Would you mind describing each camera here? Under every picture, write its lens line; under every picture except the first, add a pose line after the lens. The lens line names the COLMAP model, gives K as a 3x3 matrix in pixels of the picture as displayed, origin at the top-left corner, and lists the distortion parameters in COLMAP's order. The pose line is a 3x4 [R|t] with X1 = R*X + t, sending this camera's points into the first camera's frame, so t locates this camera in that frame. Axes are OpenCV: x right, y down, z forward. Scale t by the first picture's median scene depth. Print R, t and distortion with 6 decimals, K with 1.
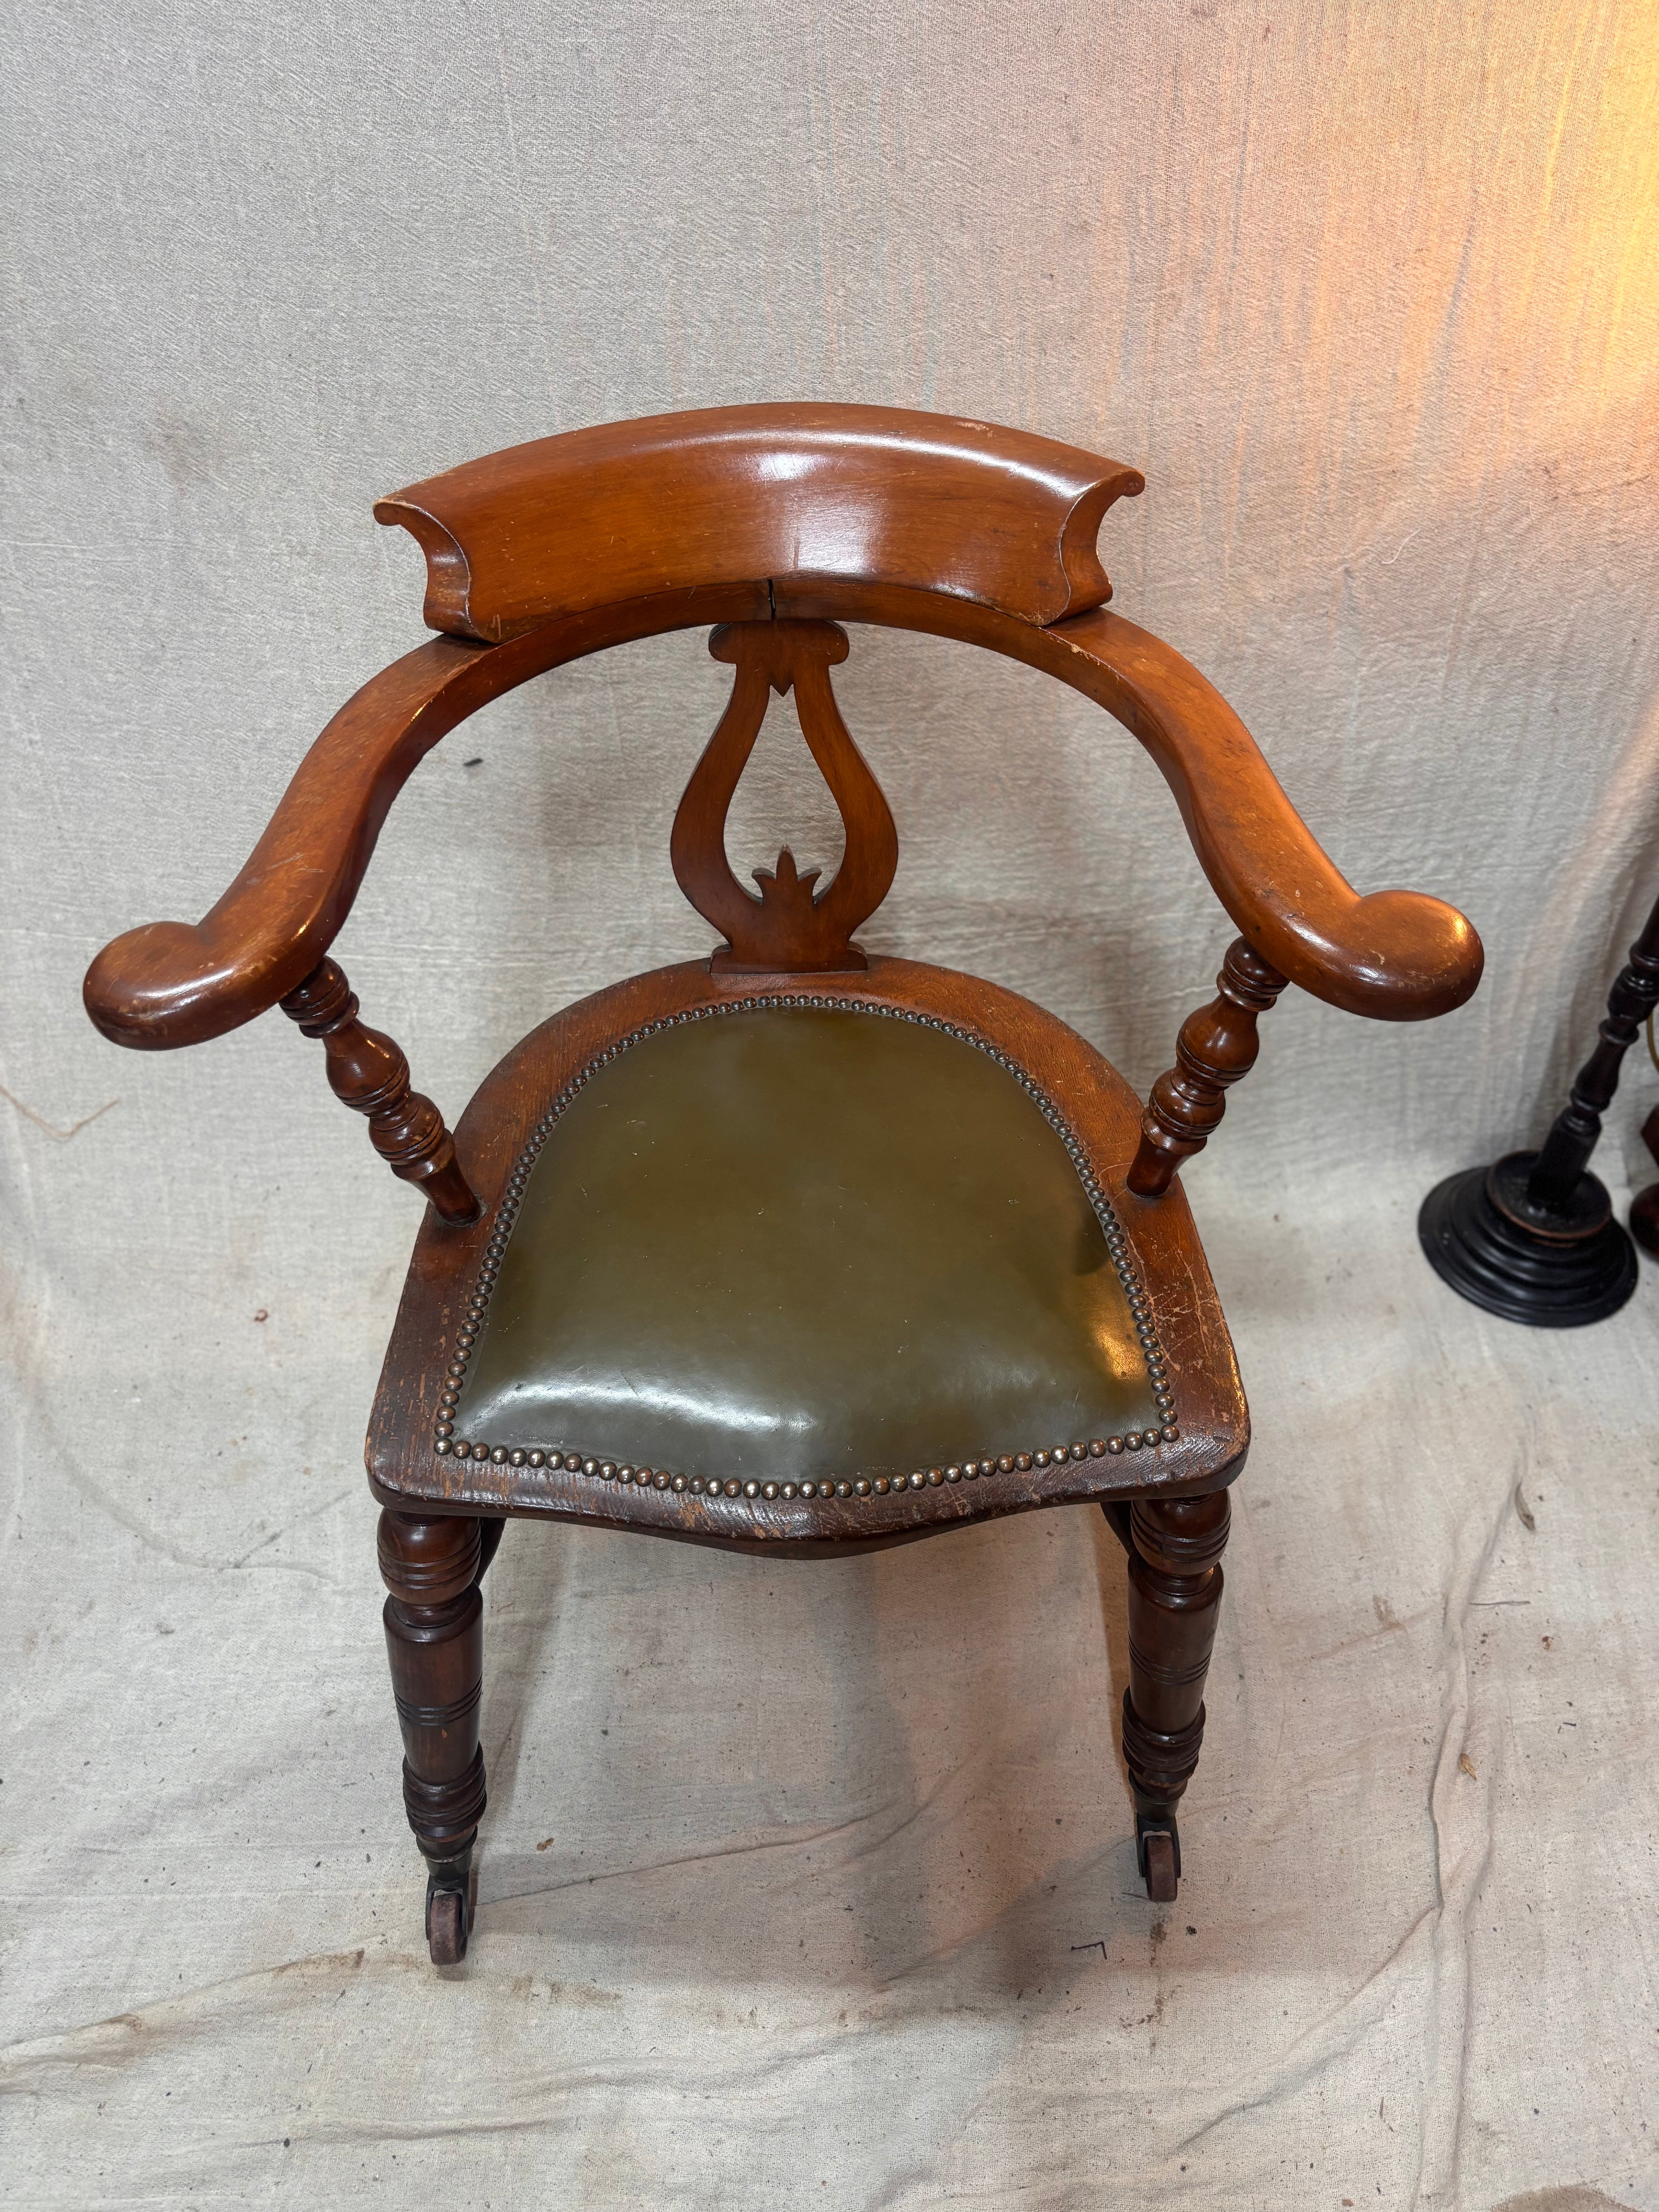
lens RADIAL K [[1828.8, 0, 690.4], [0, 1828.8, 1103.0], [0, 0, 1]] dist [0.064955, -0.048203]
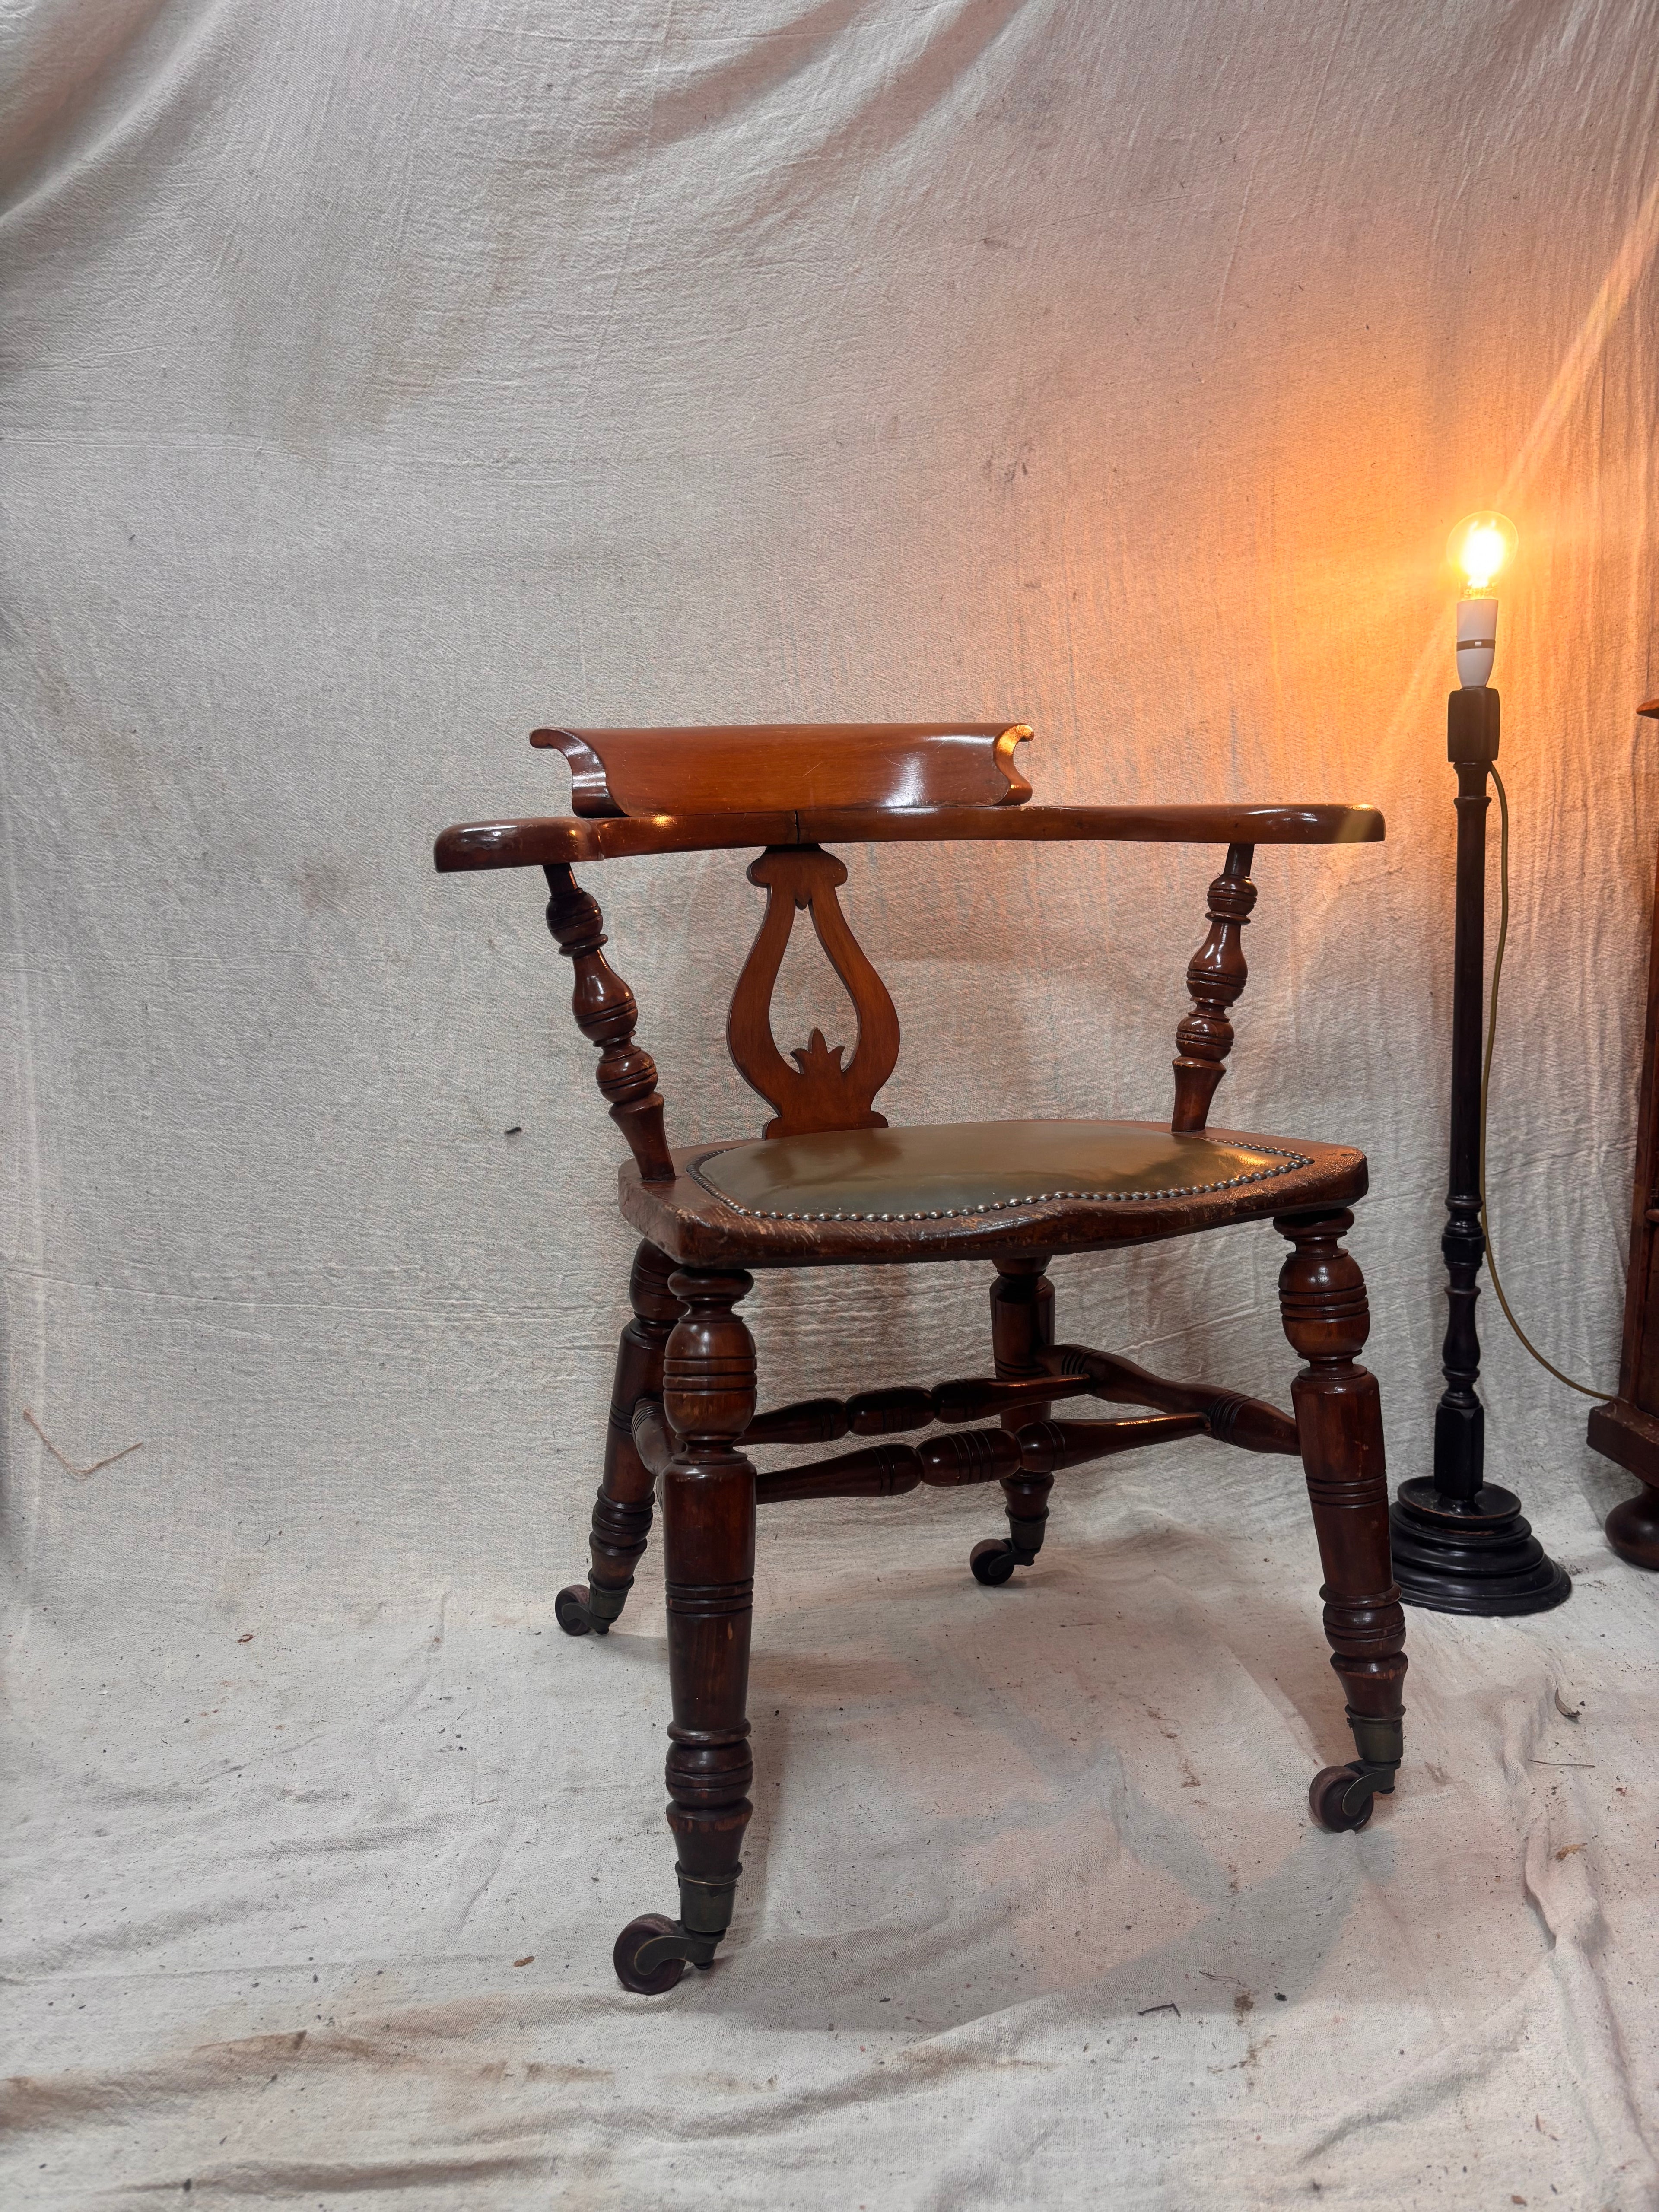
lens RADIAL K [[1828.8, 0, 690.4], [0, 1828.8, 1103.0], [0, 0, 1]] dist [0.064955, -0.048203]
pose [[0.999701, 0.021037, 0.012470, -0.019027], [-0.008241, 0.769894, -0.638119, 0.609759], [-0.023025, 0.637825, 0.769837, 0.073685]]
